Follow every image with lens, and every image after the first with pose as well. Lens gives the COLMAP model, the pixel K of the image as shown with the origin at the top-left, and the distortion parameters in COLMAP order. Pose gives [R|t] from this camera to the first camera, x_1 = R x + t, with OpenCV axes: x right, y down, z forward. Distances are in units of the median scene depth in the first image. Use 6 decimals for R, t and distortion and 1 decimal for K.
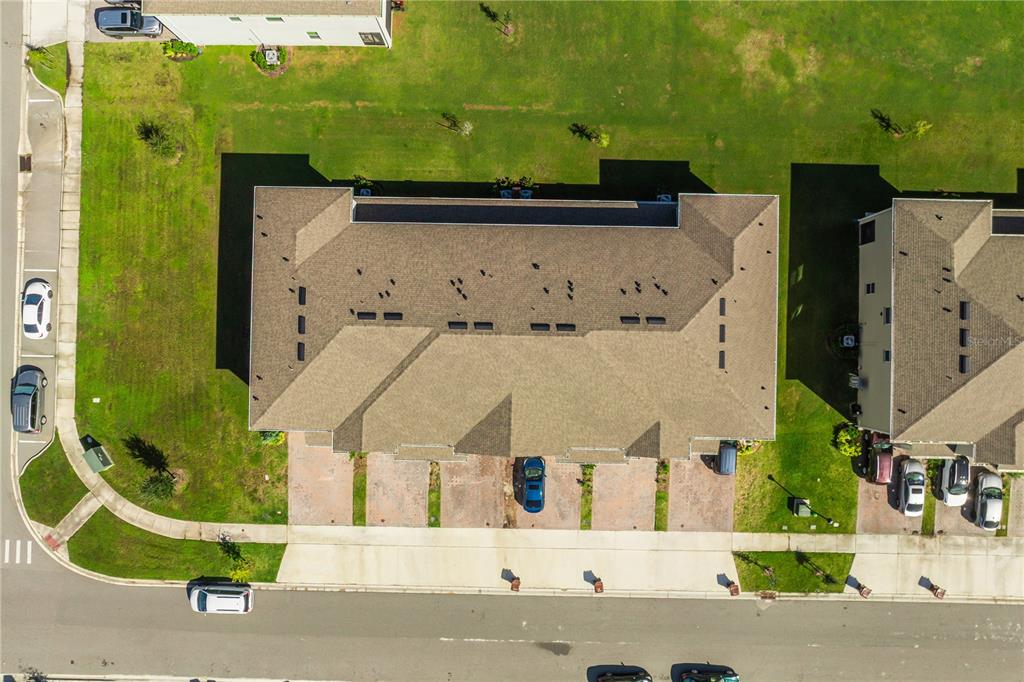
lens RADIAL K [[714.0, 0, 512.0], [0, 714.0, 341.0], [0, 0, 1]] dist [-0.014714, 0.000829]
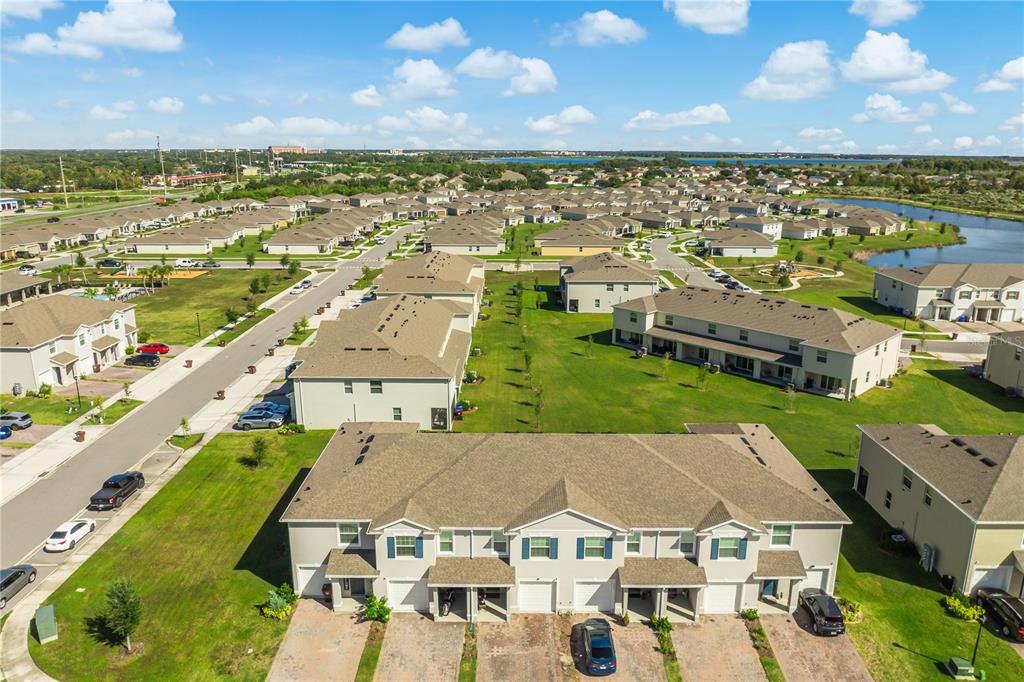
lens RADIAL K [[714.0, 0, 512.0], [0, 714.0, 341.0], [0, 0, 1]] dist [-0.014714, 0.000829]
pose [[0.999758, 0.012653, 0.017985, -0.080750], [0.013796, 0.275977, -0.961065, 0.842790], [-0.017124, 0.961081, 0.275736, 0.466417]]
